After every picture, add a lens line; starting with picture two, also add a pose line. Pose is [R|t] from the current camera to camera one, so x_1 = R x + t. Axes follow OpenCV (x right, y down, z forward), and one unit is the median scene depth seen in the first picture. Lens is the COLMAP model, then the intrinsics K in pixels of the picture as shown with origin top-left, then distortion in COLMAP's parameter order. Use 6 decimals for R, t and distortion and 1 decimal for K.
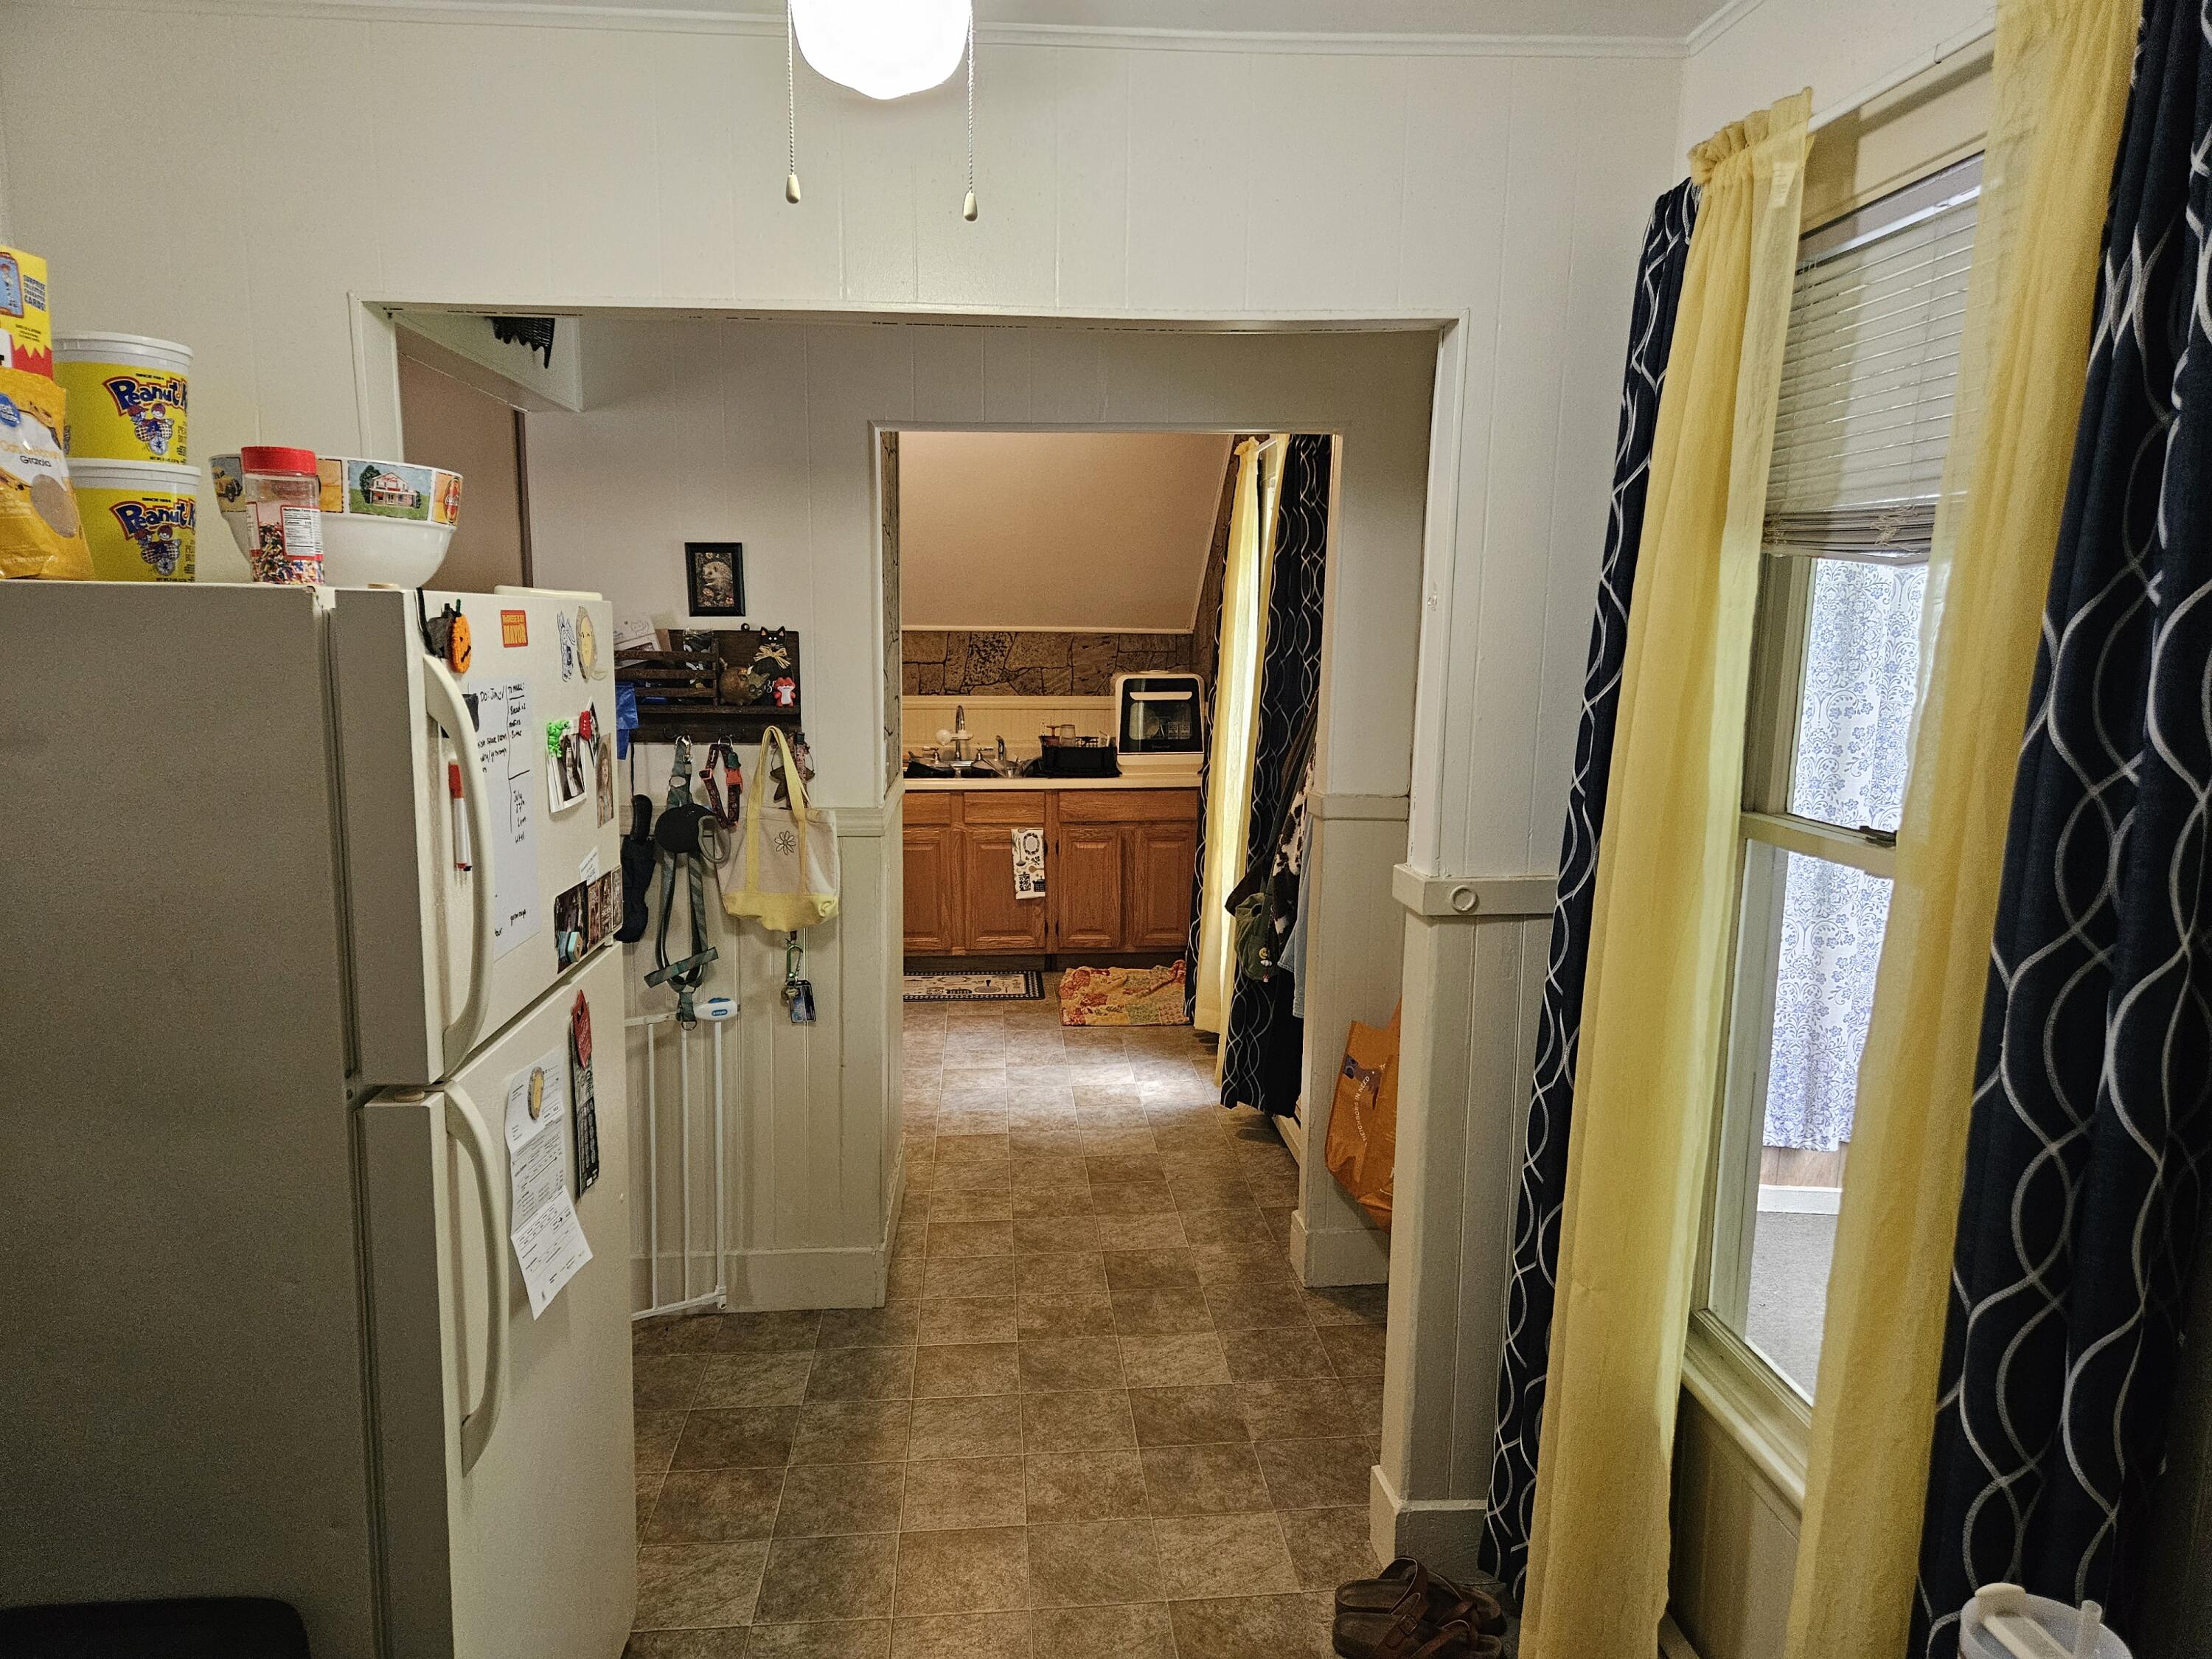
lens RADIAL K [[1467.5, 0, 1072.1], [0, 1467.5, 825.6], [0, 0, 1]] dist [0.076038, -0.000145]
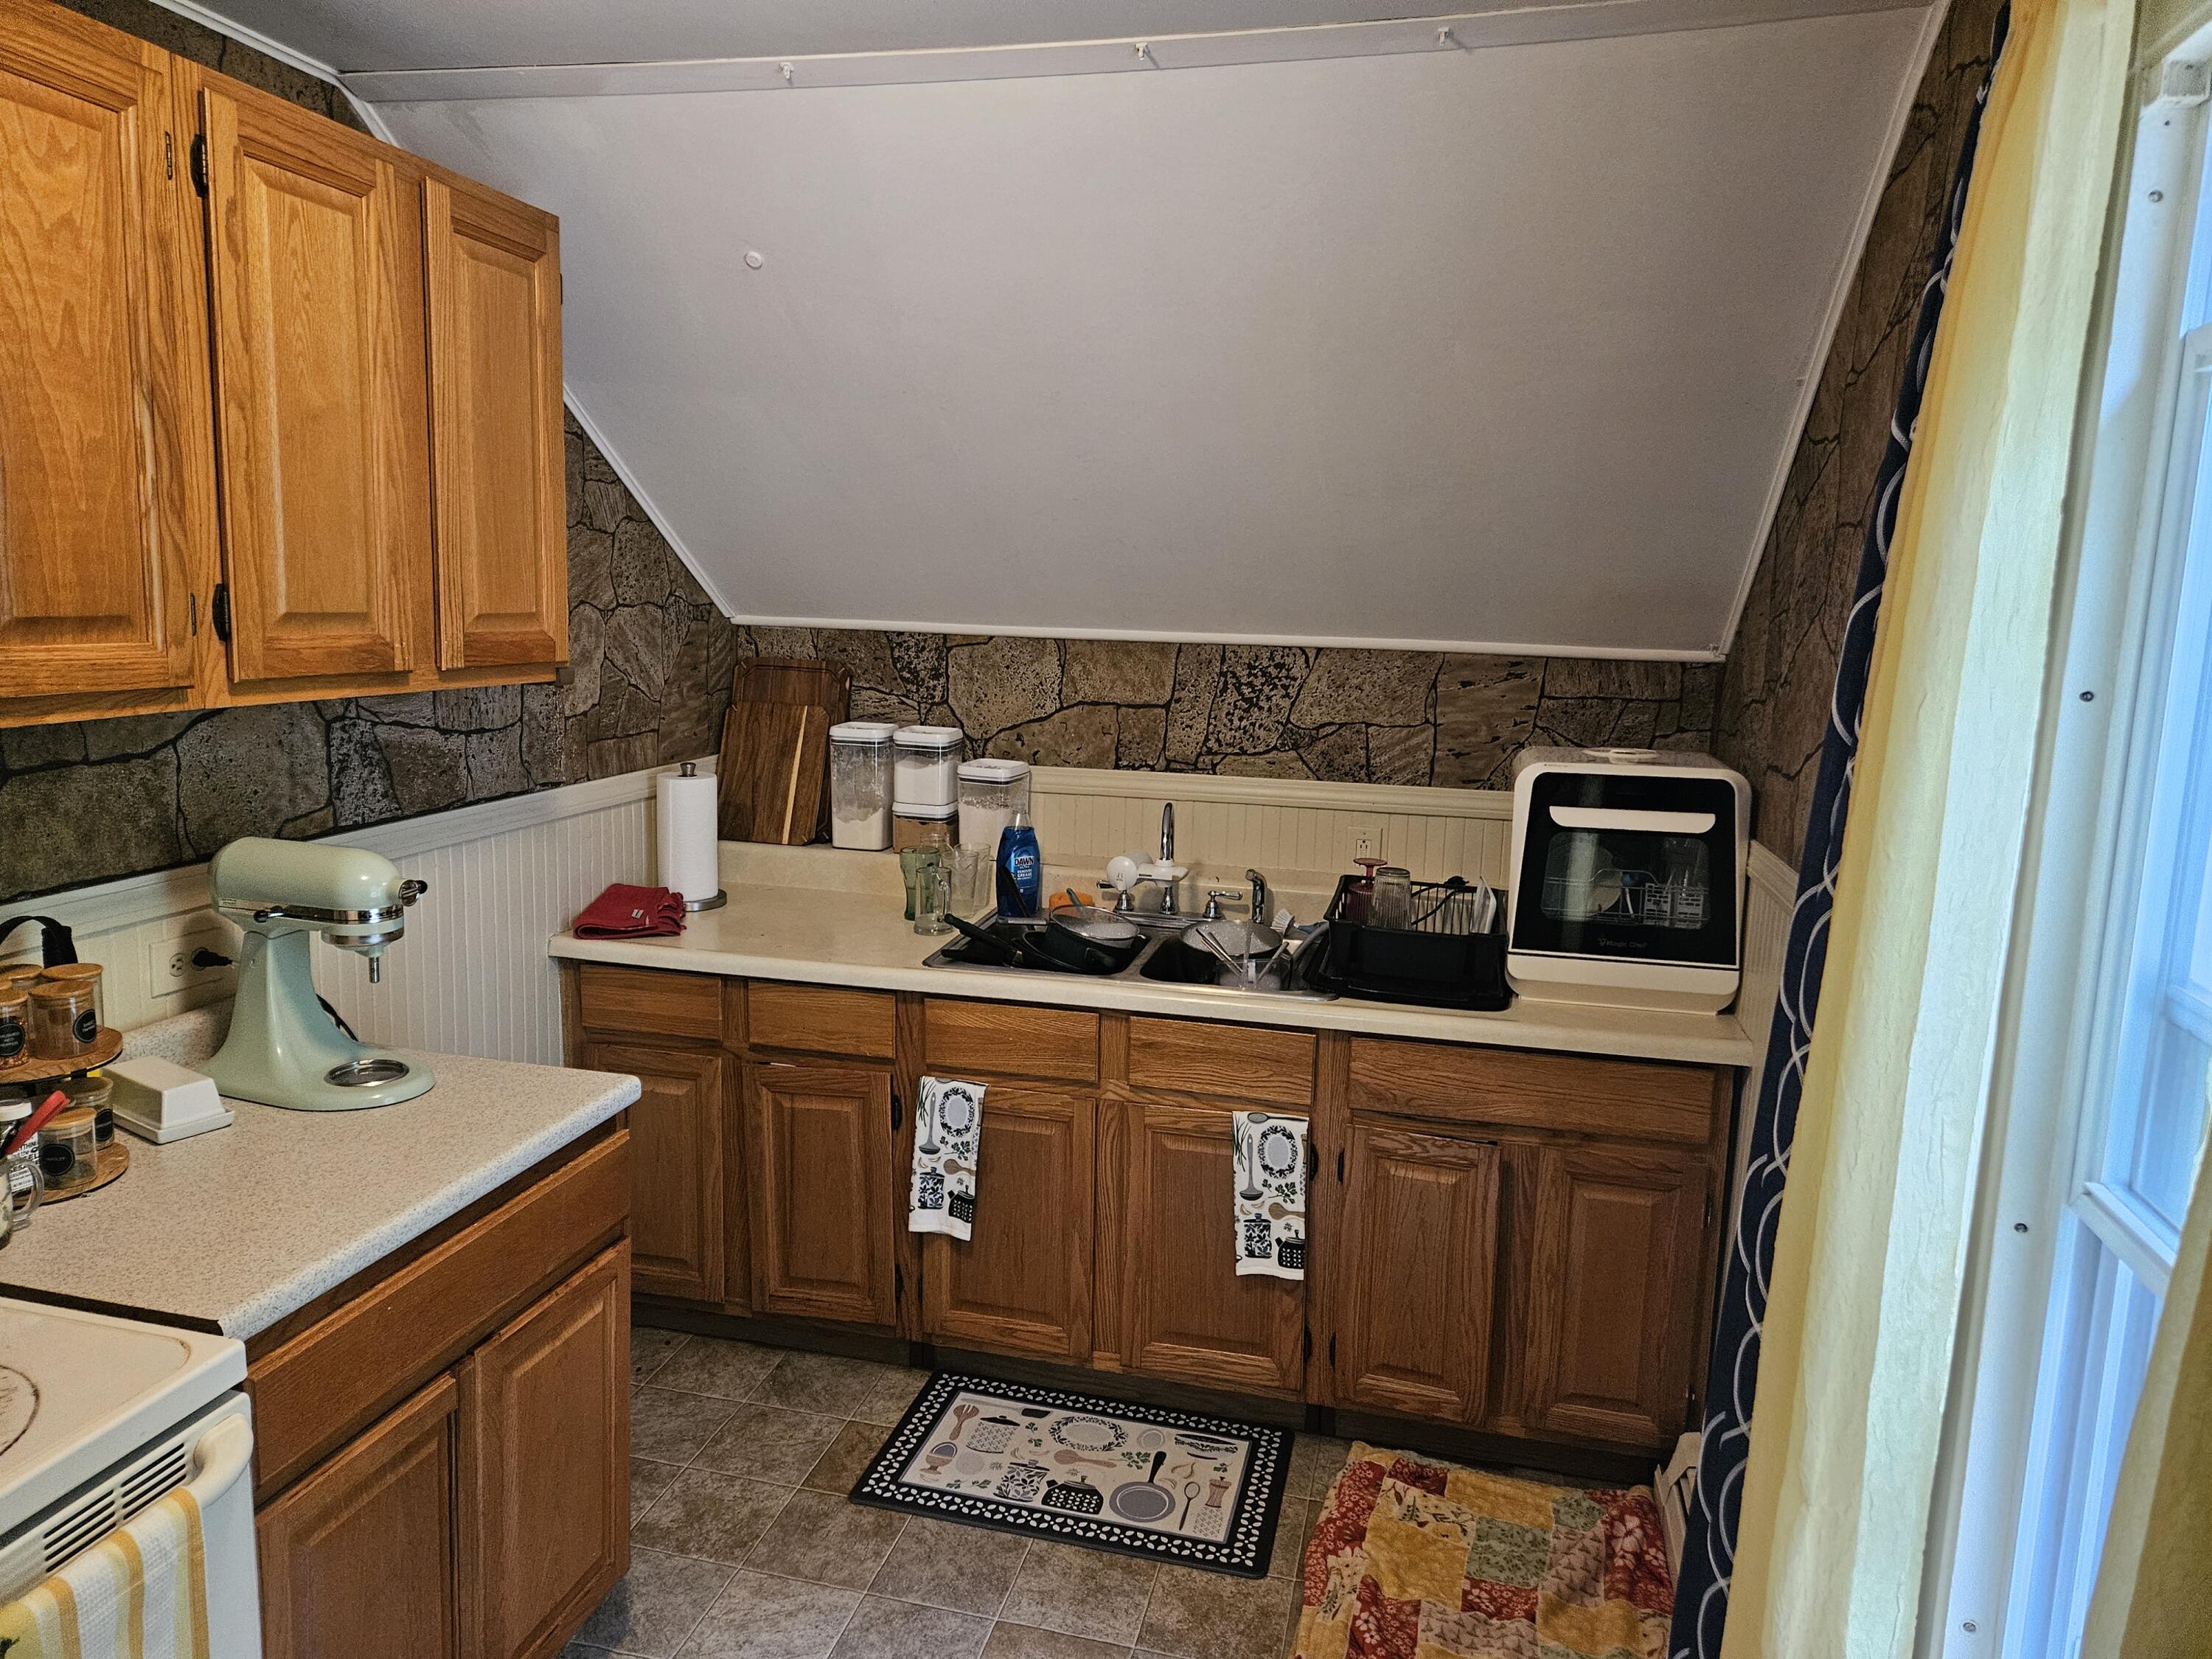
lens RADIAL K [[1467.5, 0, 1072.1], [0, 1467.5, 825.6], [0, 0, 1]] dist [0.076038, -0.000145]
pose [[0.949646, 0.067385, -0.305993, 0.039653], [-0.064265, 0.997727, 0.020270, -0.085866], [0.306663, 0.000415, 0.951818, 0.567507]]
